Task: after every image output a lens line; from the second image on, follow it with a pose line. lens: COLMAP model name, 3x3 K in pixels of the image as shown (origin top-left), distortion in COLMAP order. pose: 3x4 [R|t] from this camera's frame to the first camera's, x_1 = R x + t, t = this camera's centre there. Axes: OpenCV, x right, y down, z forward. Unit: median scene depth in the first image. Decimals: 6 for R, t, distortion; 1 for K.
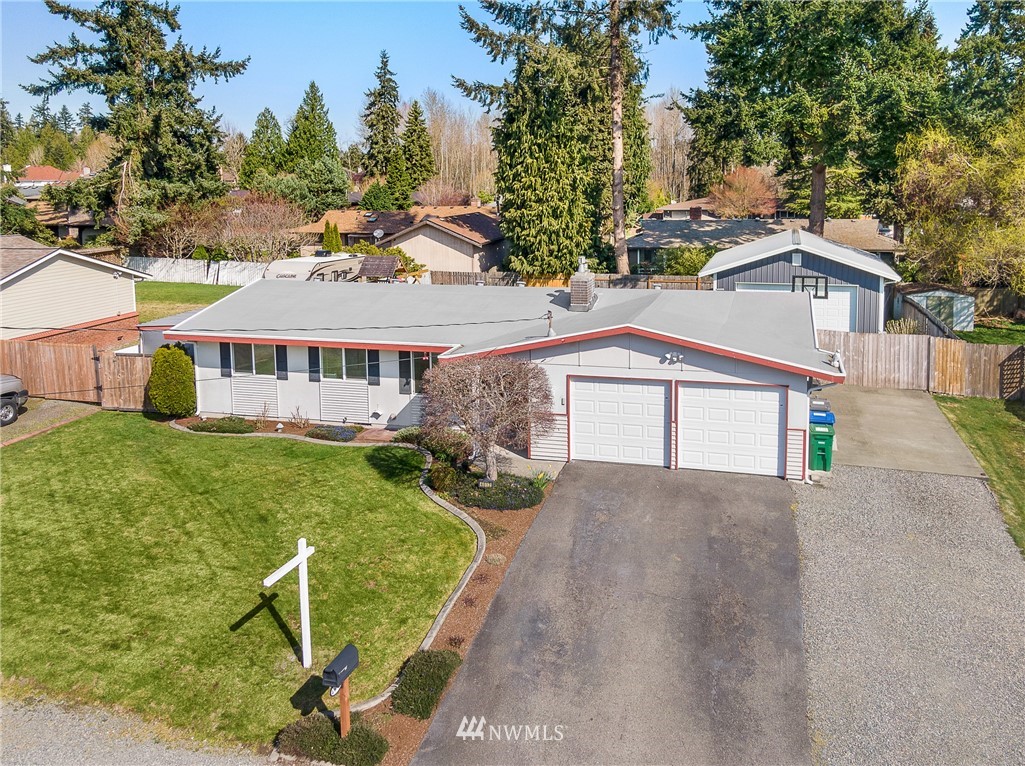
lens RADIAL K [[894.0, 0, 513.2], [0, 894.0, 265.0], [0, 0, 1]] dist [0.034879, -0.050793]
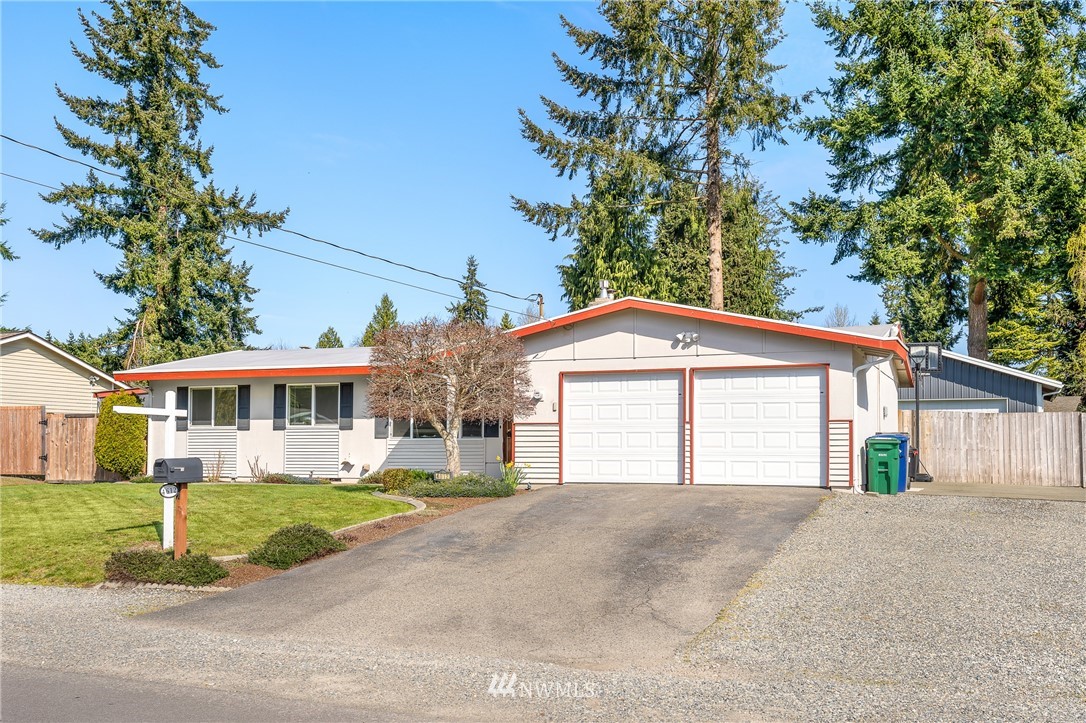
lens RADIAL K [[1140.7, 0, 494.6], [0, 1140.7, 412.6], [0, 0, 1]] dist [0.019131, 0.034277]
pose [[0.990213, 0.015184, -0.138737, 0.068742], [-0.035226, 0.989071, -0.143173, 0.145406], [0.135047, 0.146659, 0.979925, -0.006519]]
